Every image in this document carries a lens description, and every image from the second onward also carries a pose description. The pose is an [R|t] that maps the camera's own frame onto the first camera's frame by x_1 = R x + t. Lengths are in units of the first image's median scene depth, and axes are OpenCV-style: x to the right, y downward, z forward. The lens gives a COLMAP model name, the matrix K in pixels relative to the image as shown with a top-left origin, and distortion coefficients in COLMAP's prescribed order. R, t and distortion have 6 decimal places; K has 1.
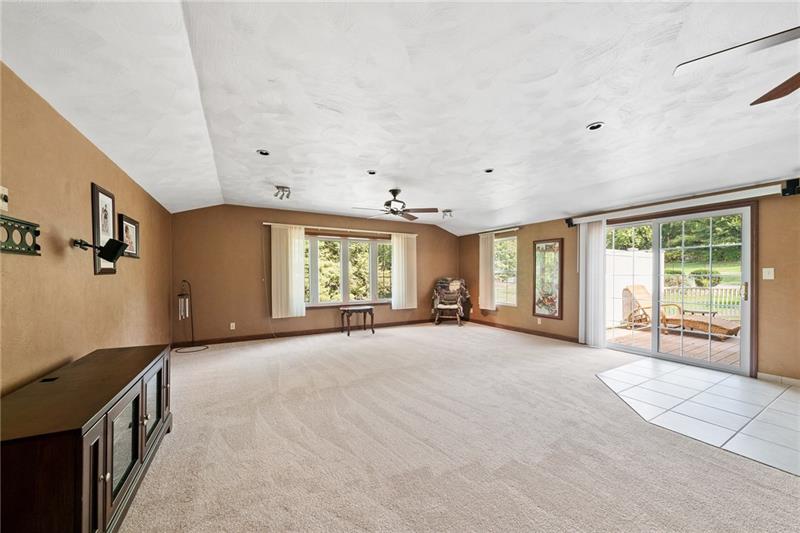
lens RADIAL K [[290.6, 0, 400.0], [0, 290.6, 274.4], [0, 0, 1]] dist [-0.000492, -0.000057]
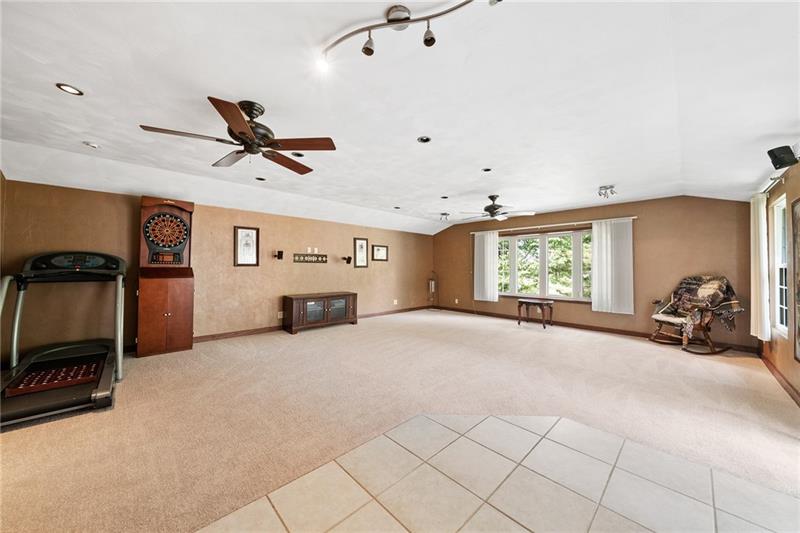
lens RADIAL K [[279.7, 0, 397.0], [0, 279.7, 262.6], [0, 0, 1]] dist [-0.000526, -0.000007]
pose [[0.254657, -0.013932, -0.966931, 0.687991], [-0.006162, 0.999853, -0.016029, -0.004246], [0.967012, 0.010041, 0.254534, 0.255975]]
